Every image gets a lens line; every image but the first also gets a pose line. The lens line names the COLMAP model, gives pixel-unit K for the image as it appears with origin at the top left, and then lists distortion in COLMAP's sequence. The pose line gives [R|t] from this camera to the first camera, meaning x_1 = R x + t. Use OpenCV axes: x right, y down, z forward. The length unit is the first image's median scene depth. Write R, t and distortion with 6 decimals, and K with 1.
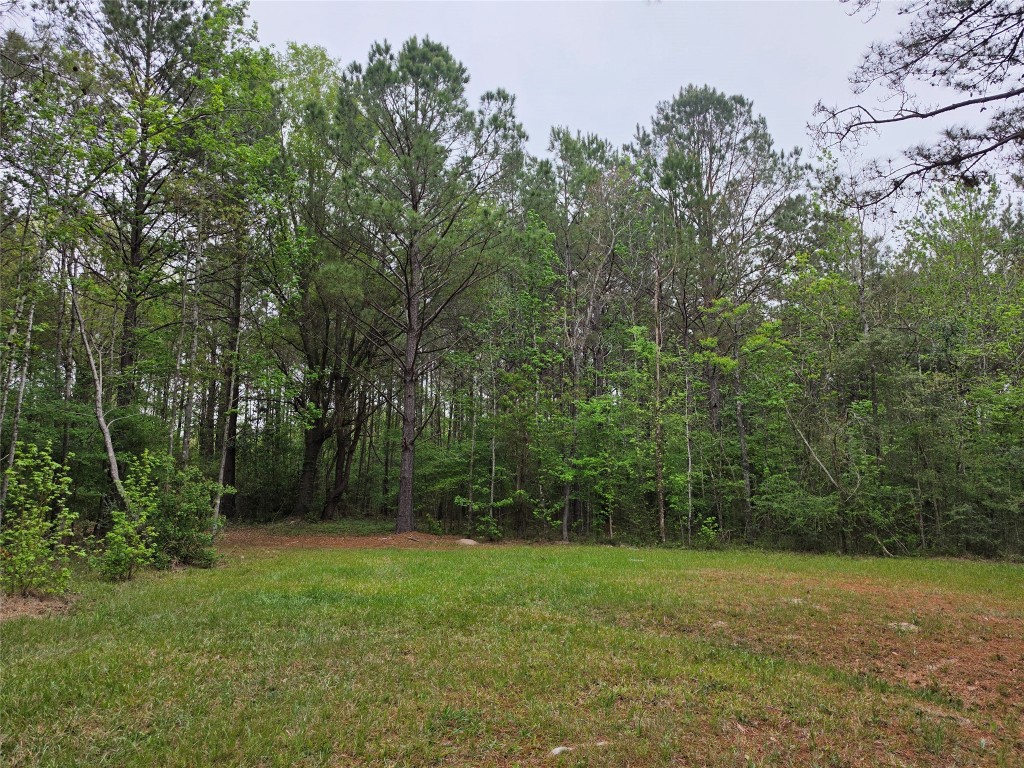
lens RADIAL K [[701.3, 0, 523.0], [0, 701.3, 382.0], [0, 0, 1]] dist [0.074296, -0.093400]
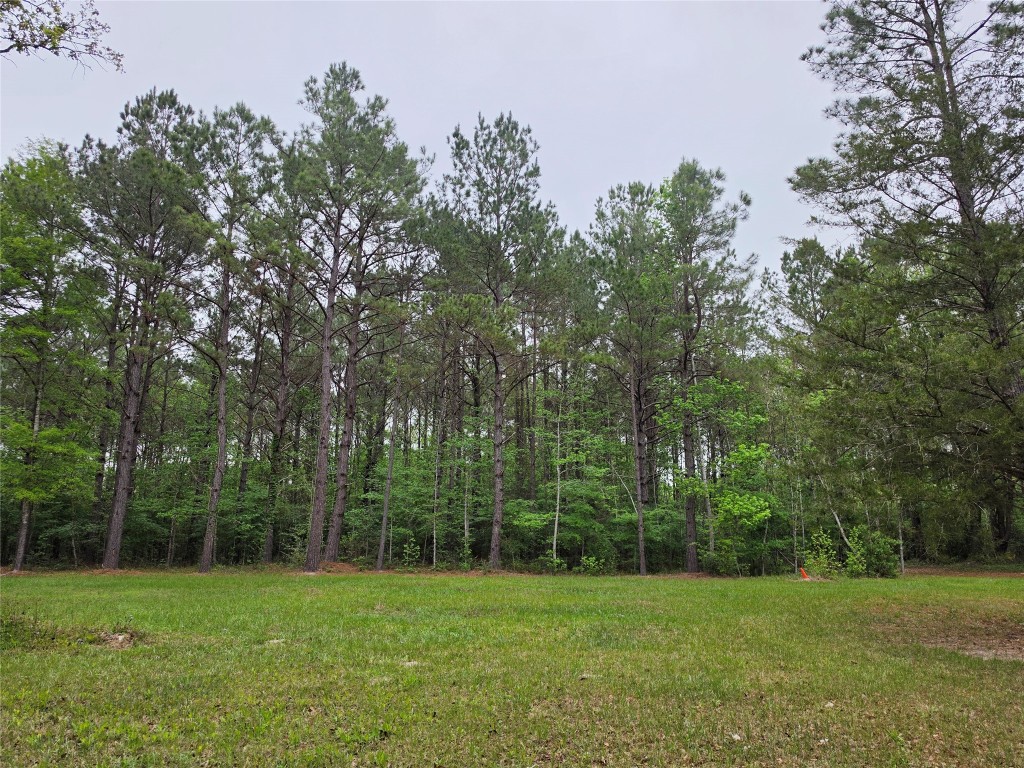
lens RADIAL K [[701.3, 0, 523.0], [0, 701.3, 382.0], [0, 0, 1]] dist [0.074296, -0.093400]
pose [[0.598097, -0.195289, -0.777266, 0.703702], [0.143579, 0.980275, -0.135813, -0.199686], [0.788458, -0.030370, 0.614339, -1.241039]]
